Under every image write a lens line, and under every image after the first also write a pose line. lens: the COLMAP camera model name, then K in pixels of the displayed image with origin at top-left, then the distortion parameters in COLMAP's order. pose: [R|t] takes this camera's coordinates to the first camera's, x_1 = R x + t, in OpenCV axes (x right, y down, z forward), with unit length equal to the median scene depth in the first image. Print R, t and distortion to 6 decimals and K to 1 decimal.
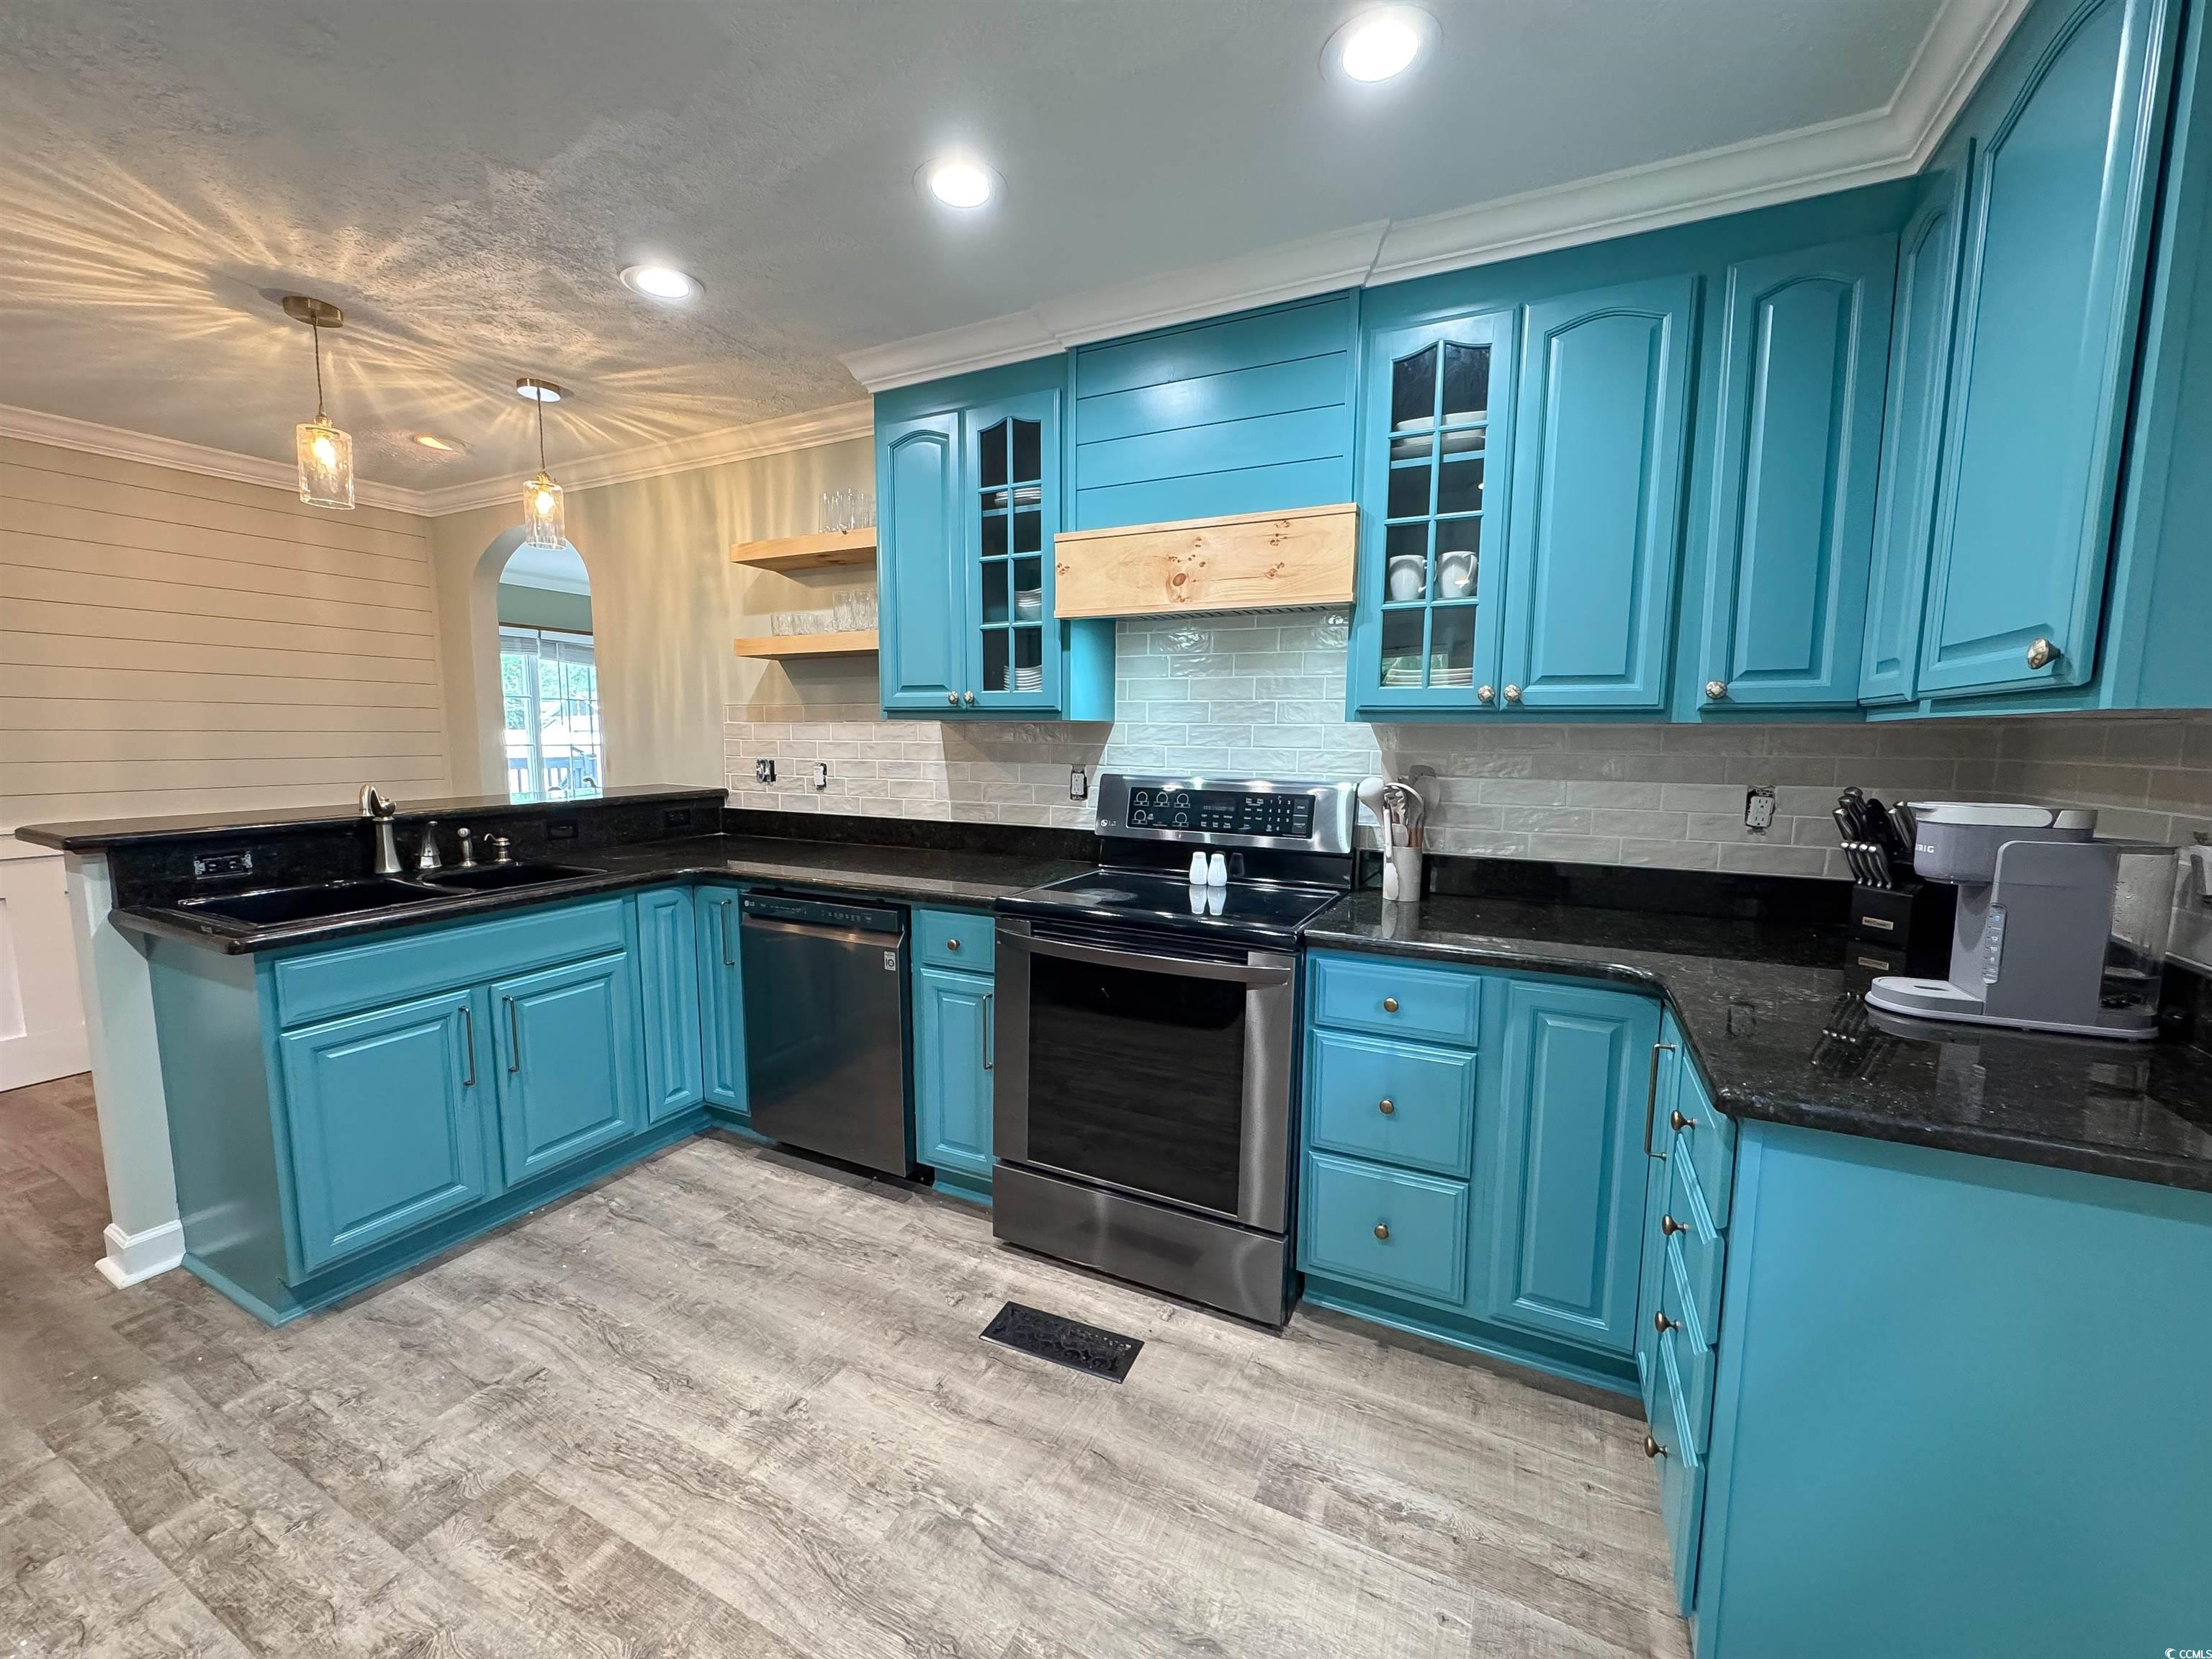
lens RADIAL K [[880.2, 0, 1106.9], [0, 880.2, 832.1], [0, 0, 1]] dist [0.001132, 0.000012]
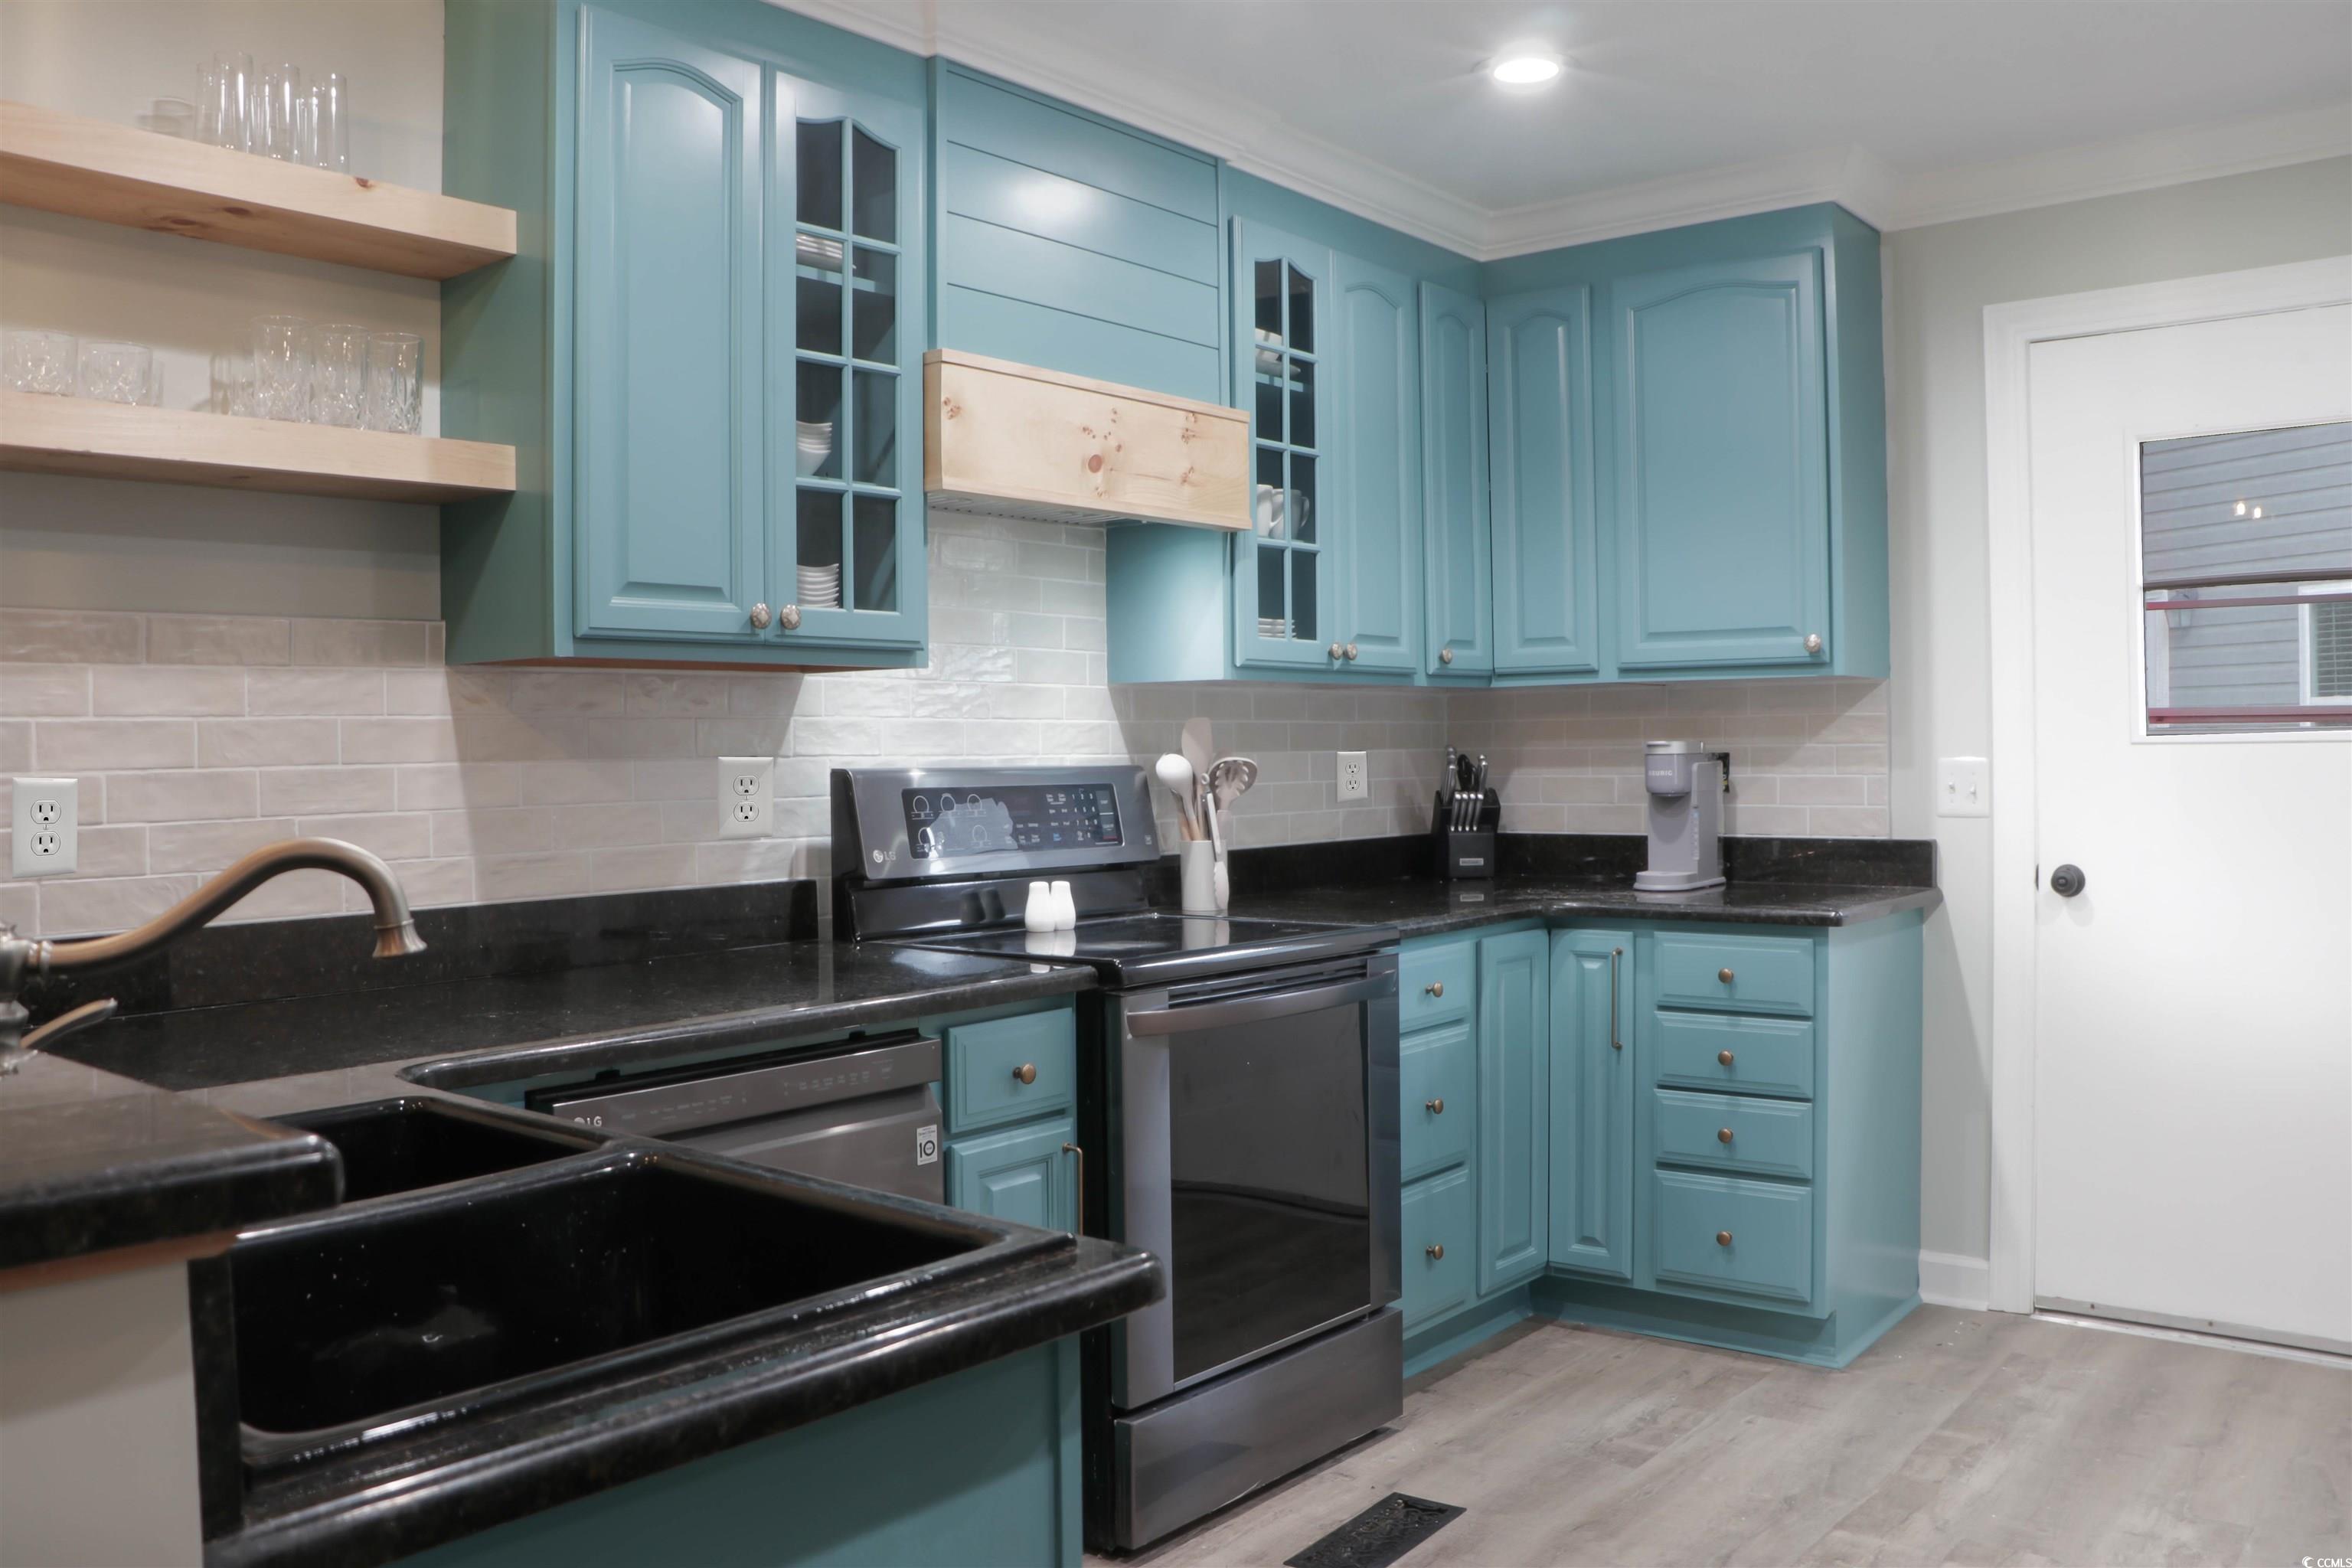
lens RADIAL K [[1931.5, 0, 1171.0], [0, 1931.5, 790.4], [0, 0, 1]] dist [-0.178311, 0.143697]
pose [[0.219098, -0.031494, 0.975195, -1.236536], [0.125966, 0.992028, 0.003737, -0.035836], [-0.967537, 0.122022, 0.221318, 0.603053]]
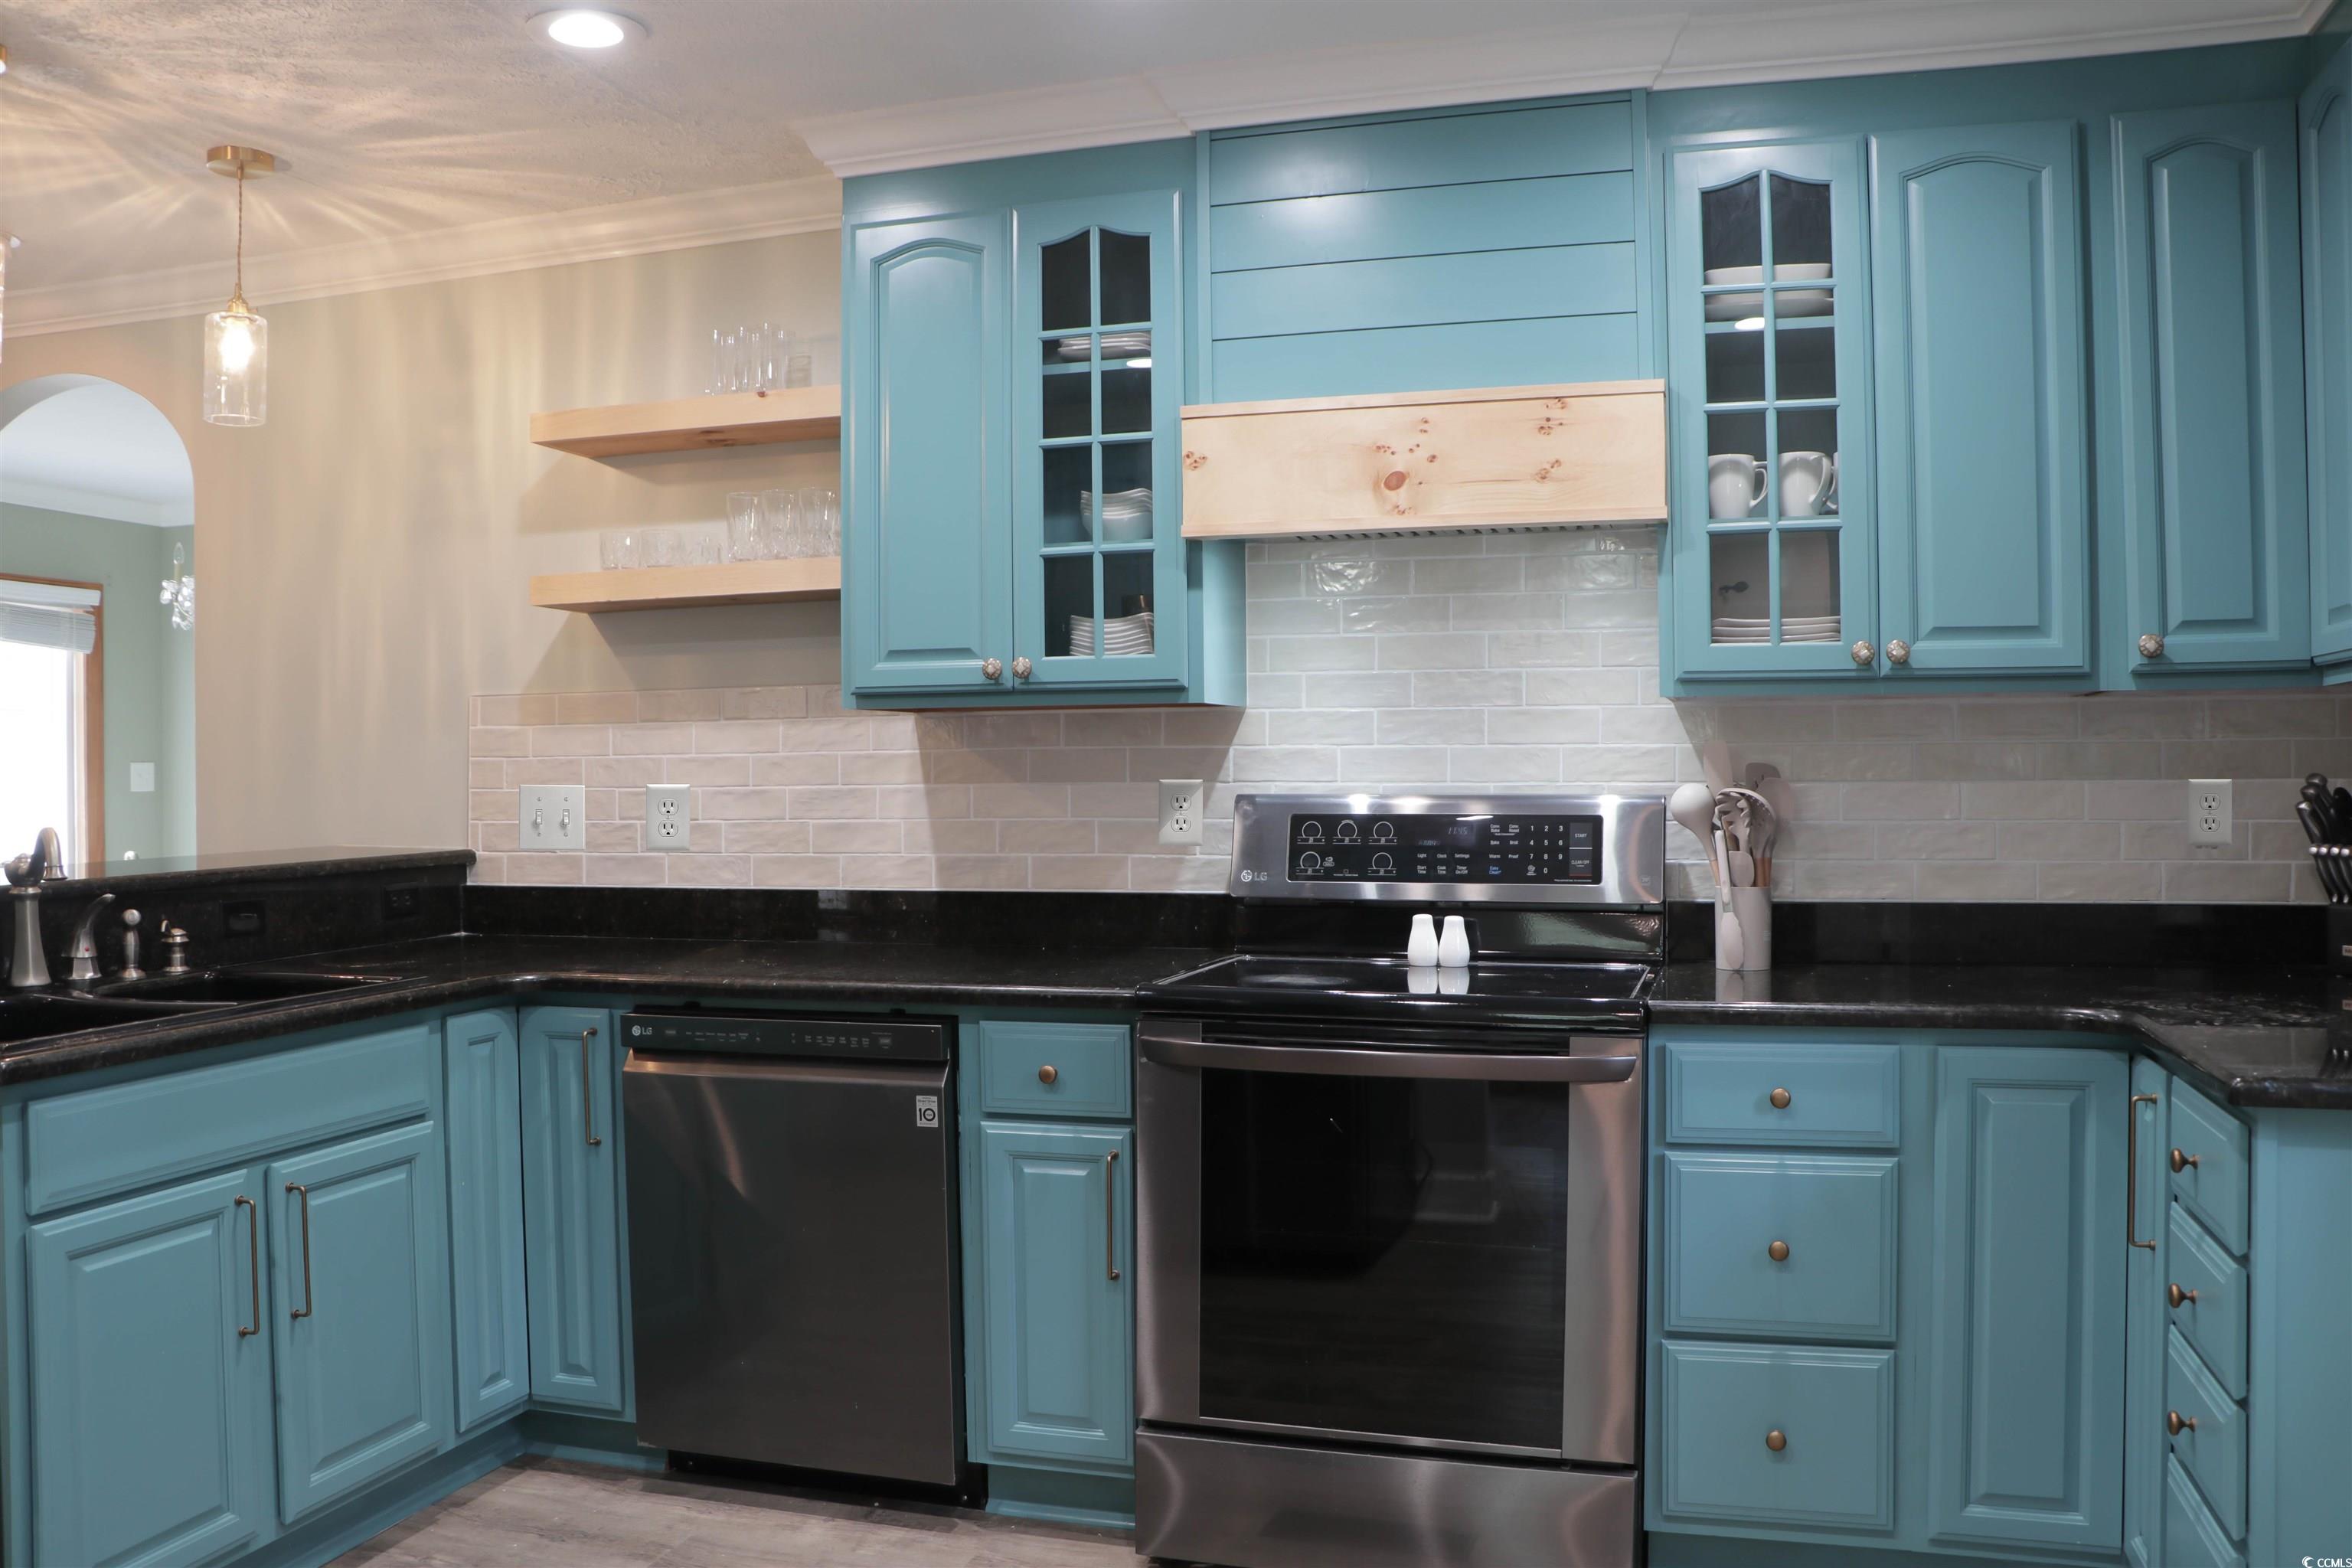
lens RADIAL K [[1931.5, 0, 1171.0], [0, 1931.5, 790.4], [0, 0, 1]] dist [-0.178311, 0.143697]
pose [[0.987217, -0.017866, 0.158378, -0.281306], [0.034289, 0.994236, -0.101582, 0.068180], [-0.155650, 0.105714, 0.982139, -0.299185]]
